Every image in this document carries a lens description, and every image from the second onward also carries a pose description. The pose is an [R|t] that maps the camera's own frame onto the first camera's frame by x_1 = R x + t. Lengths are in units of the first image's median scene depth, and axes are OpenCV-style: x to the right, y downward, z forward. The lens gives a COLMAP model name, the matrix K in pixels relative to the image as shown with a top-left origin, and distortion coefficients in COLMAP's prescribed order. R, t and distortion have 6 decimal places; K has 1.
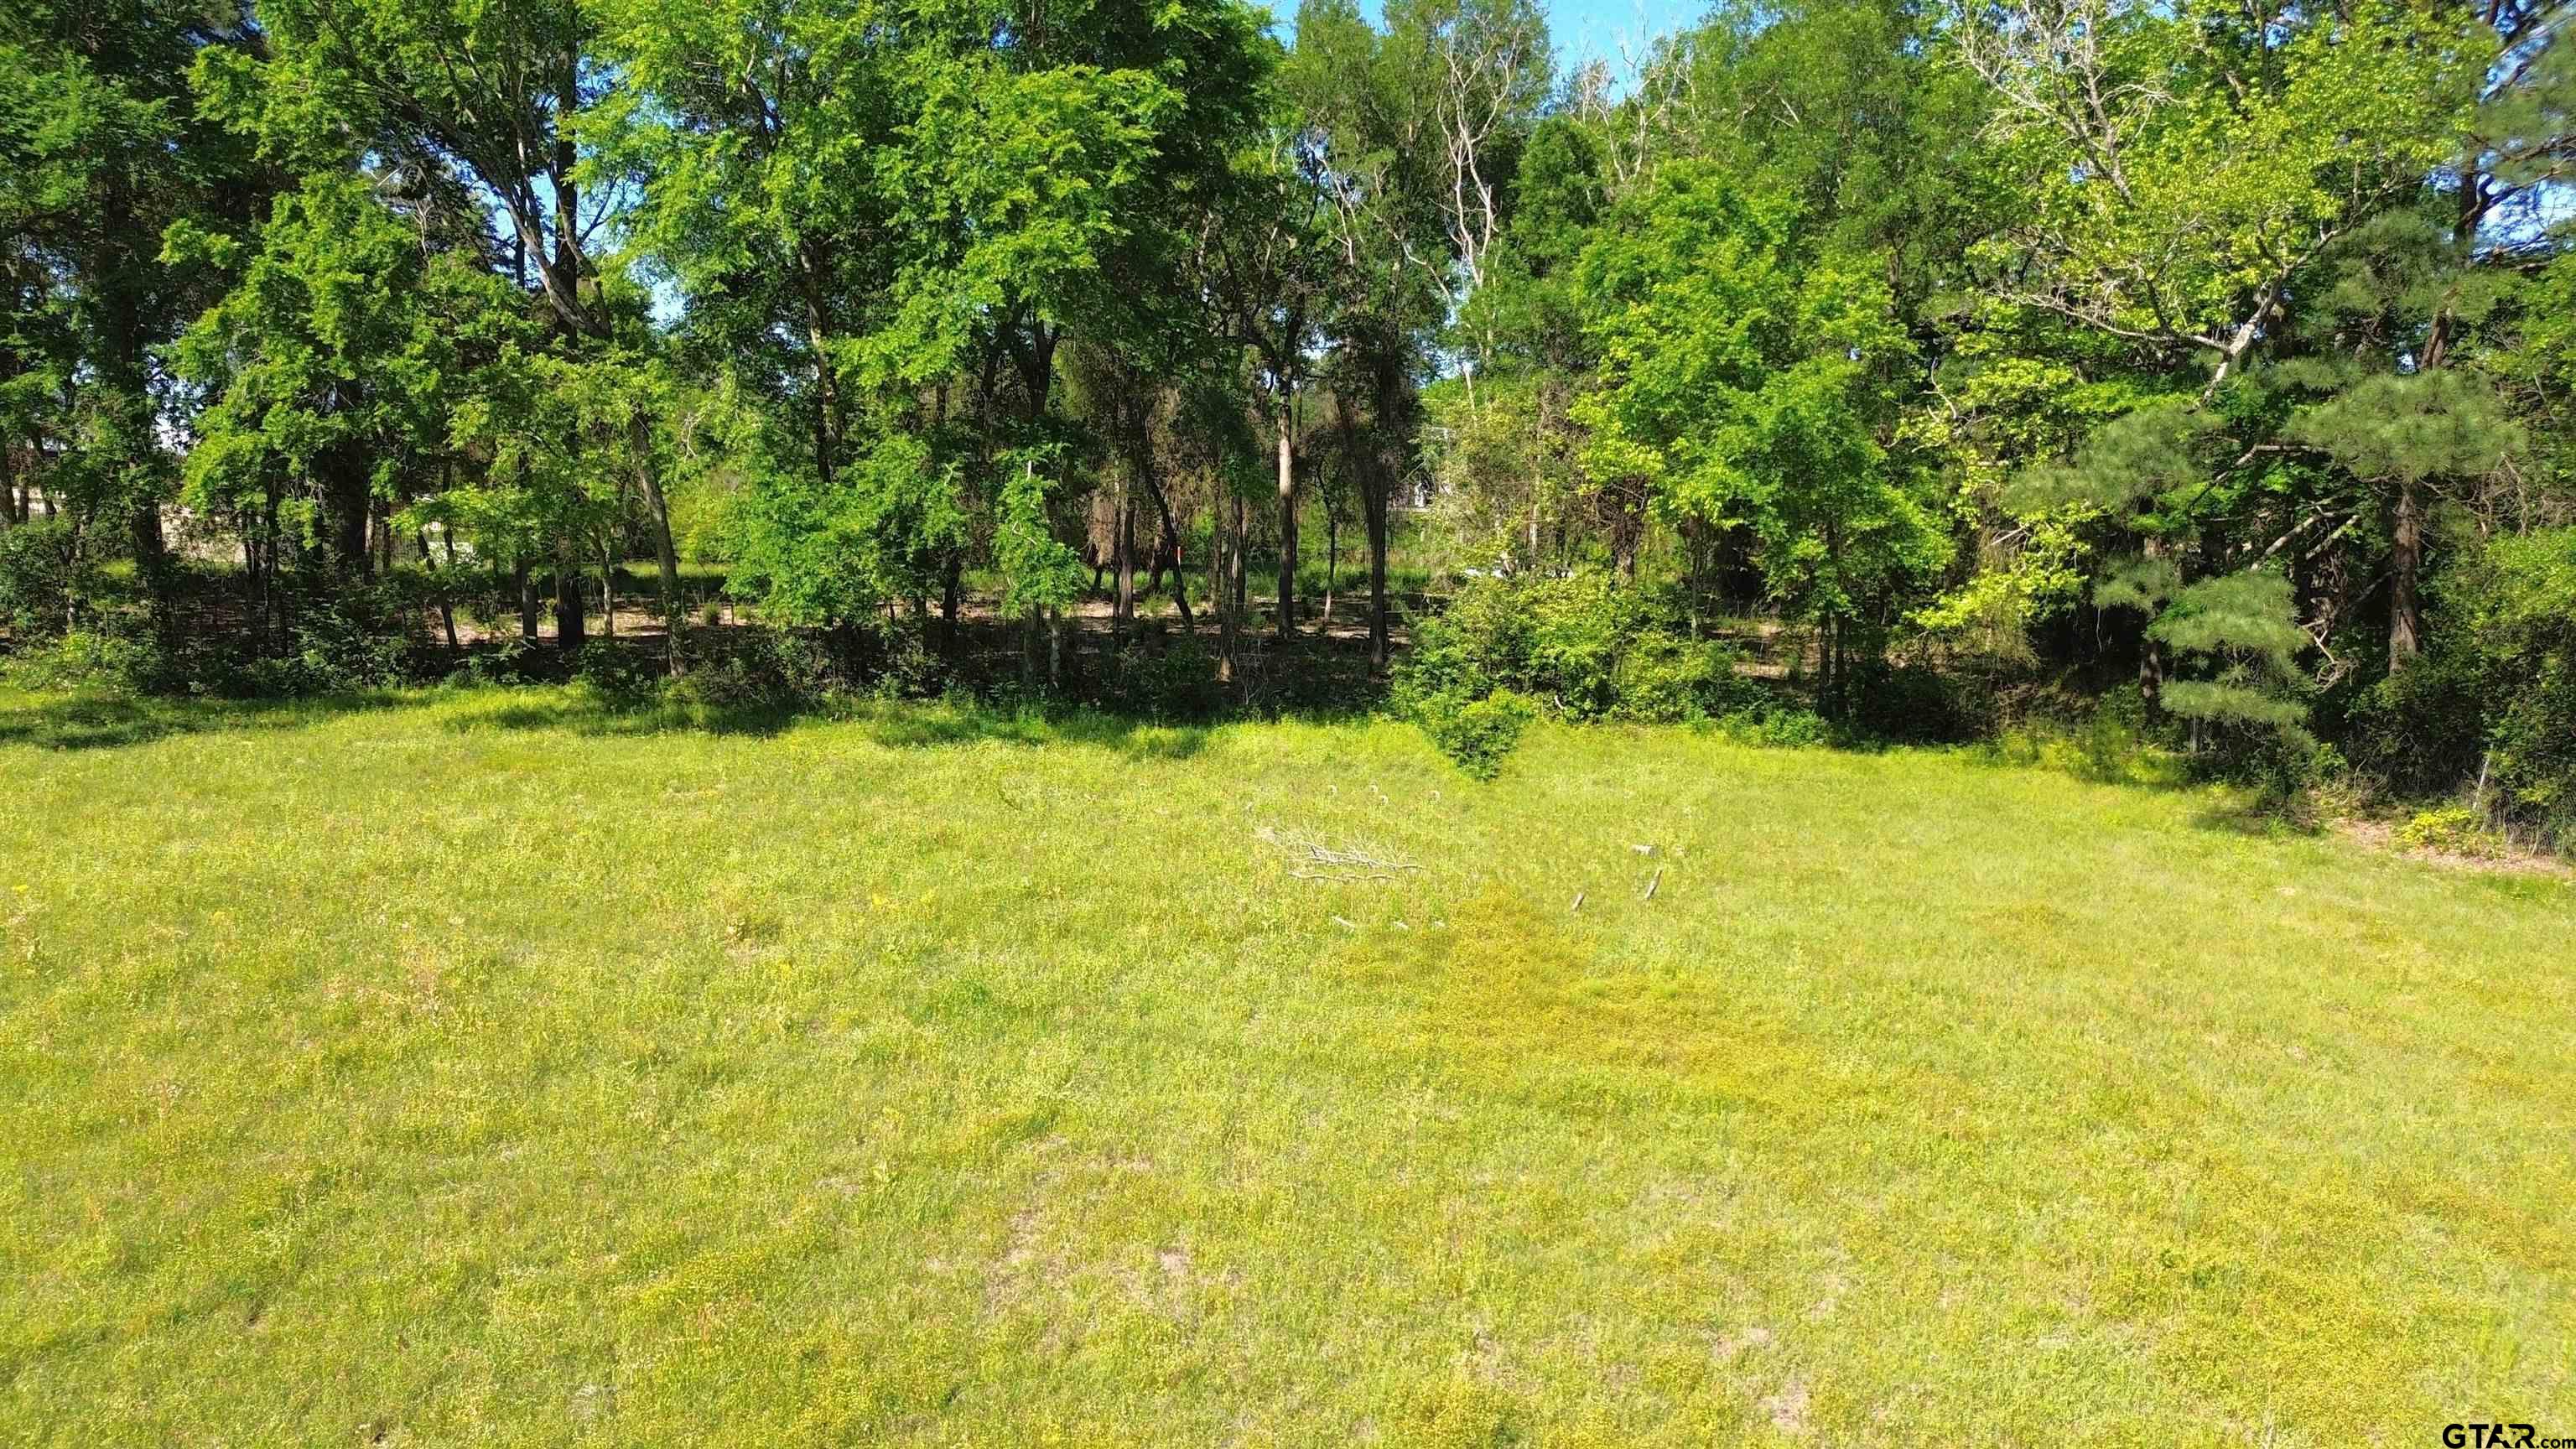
lens RADIAL K [[1852.8, 0, 1271.2], [0, 1852.8, 729.5], [0, 0, 1]] dist [0.112741, -0.144082]
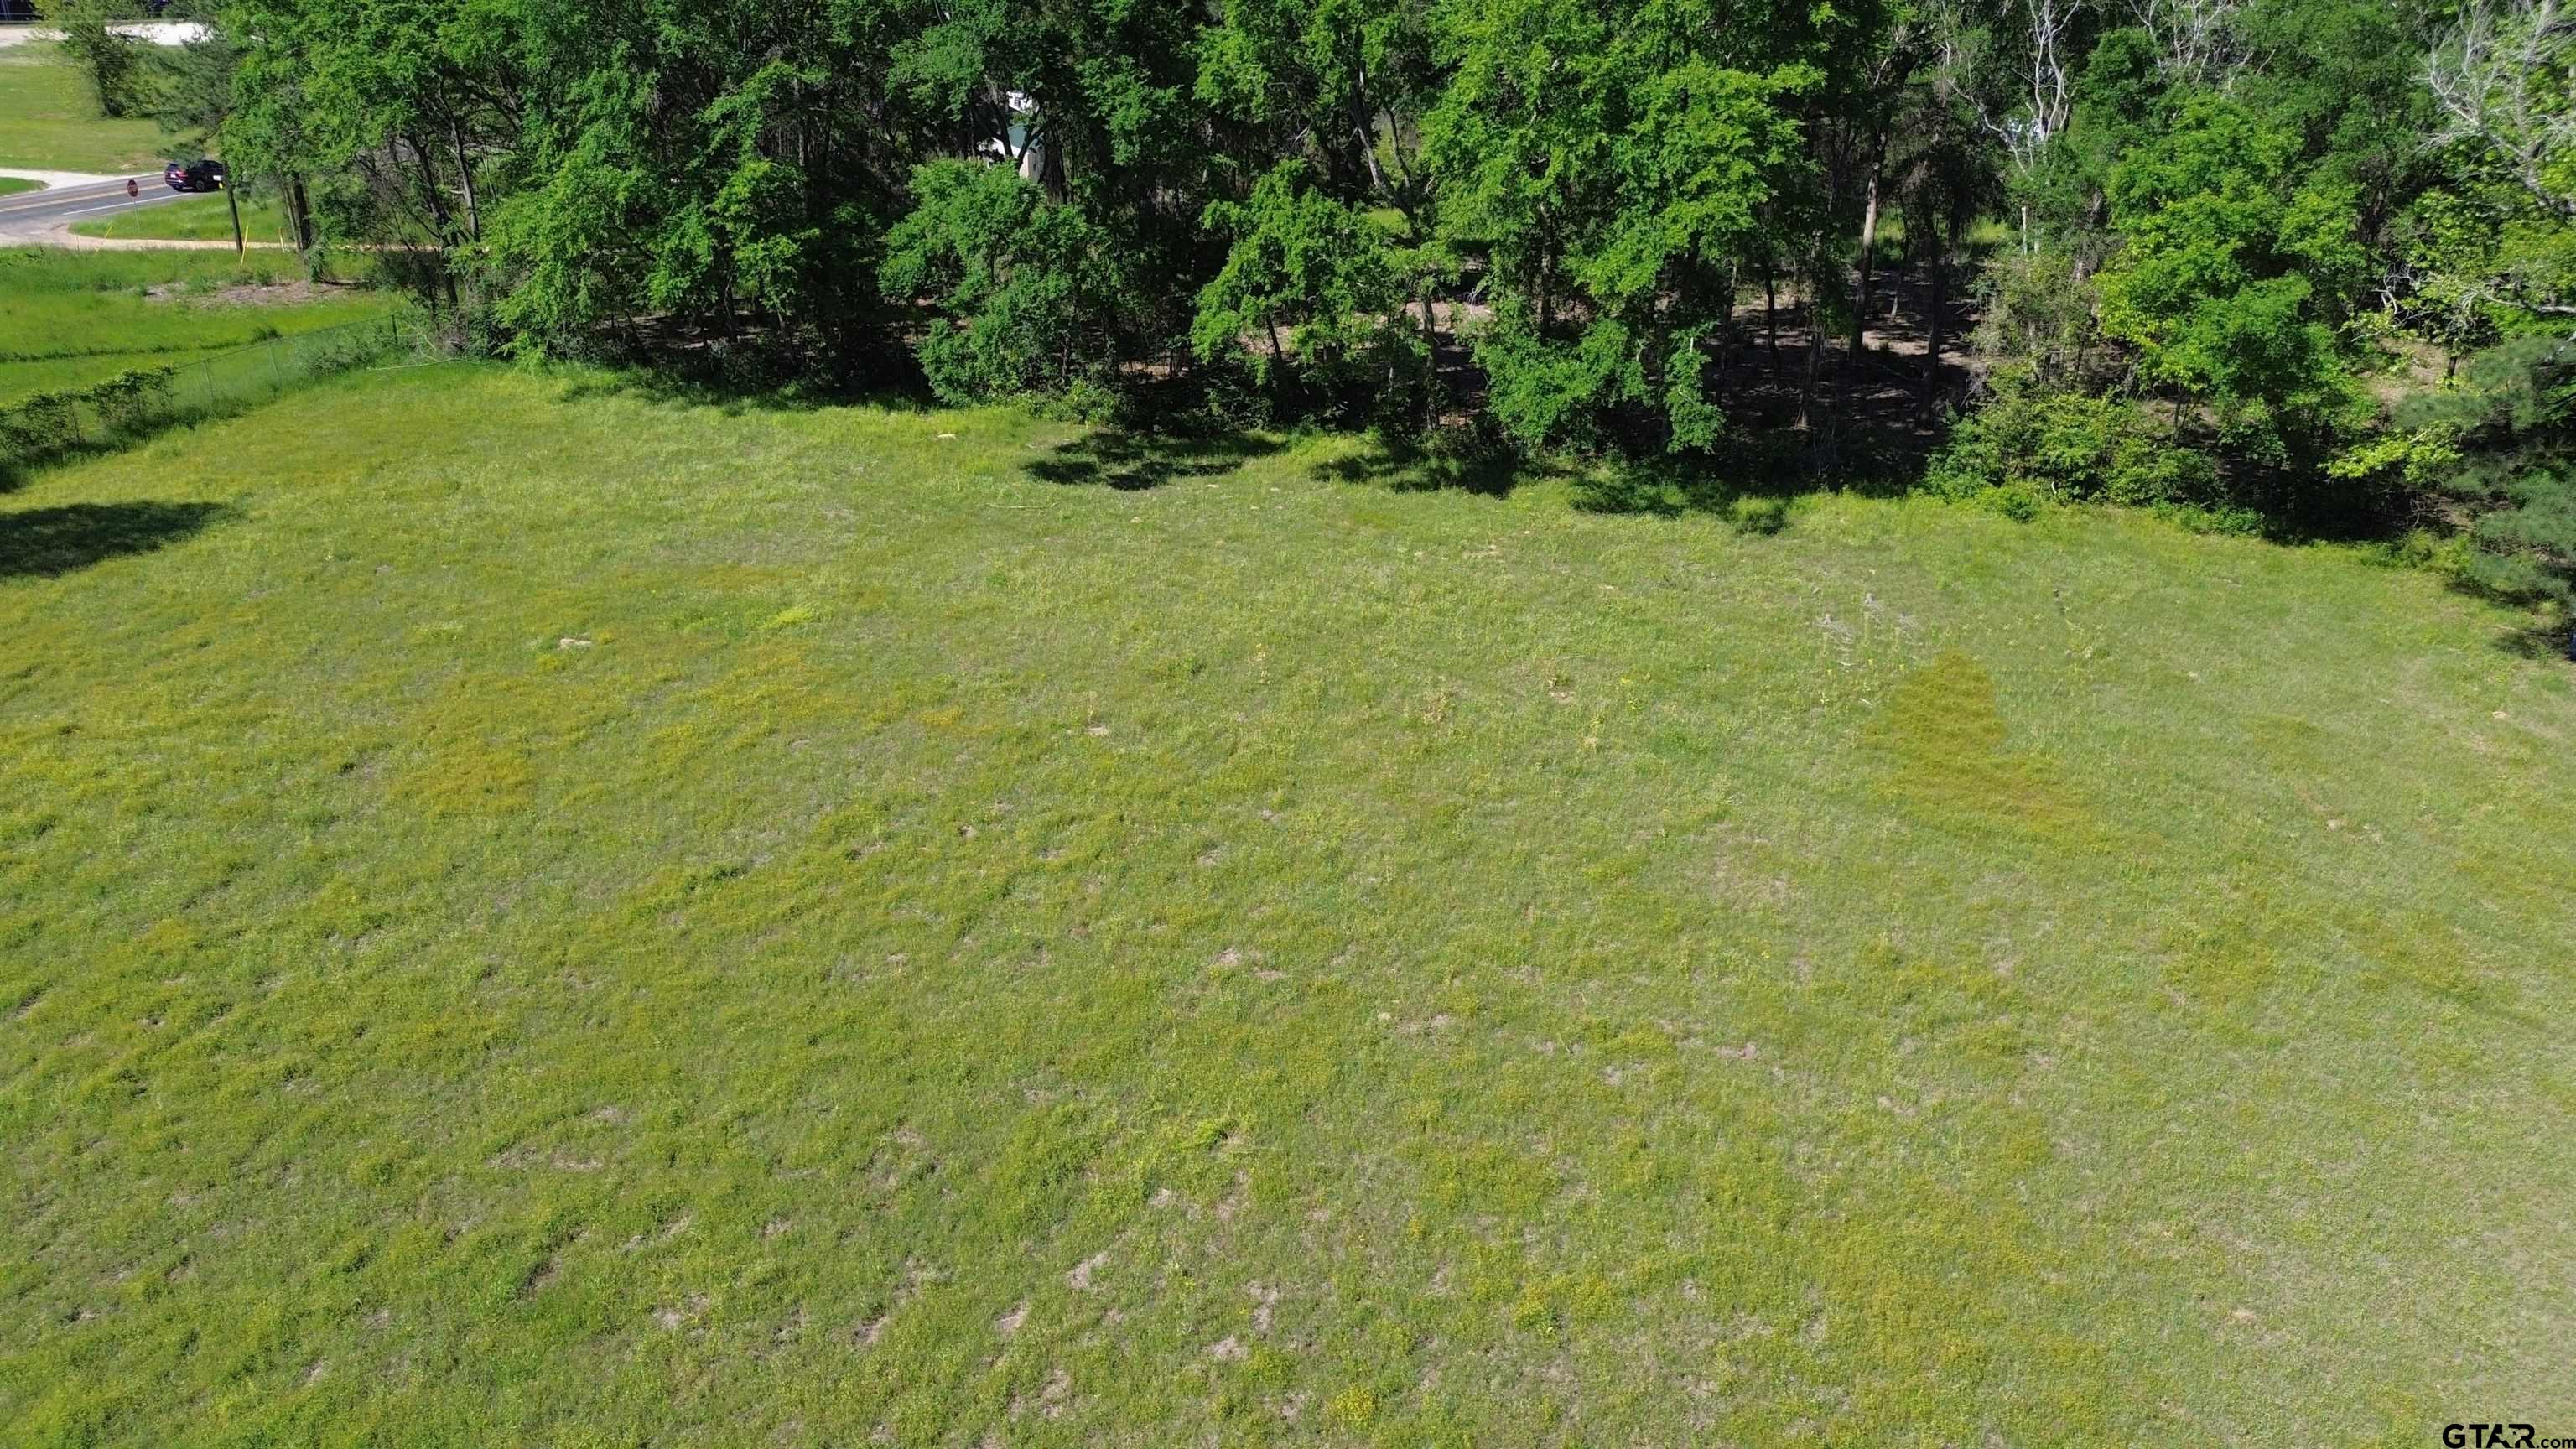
lens RADIAL K [[1807.6, 0, 1289.8], [0, 1807.6, 723.0], [0, 0, 1]] dist [0.081377, -0.079794]
pose [[0.961081, 0.105399, -0.255369, -0.031533], [-0.037560, 0.965631, 0.257188, -0.212010], [0.273700, -0.237587, 0.932009, -0.569976]]
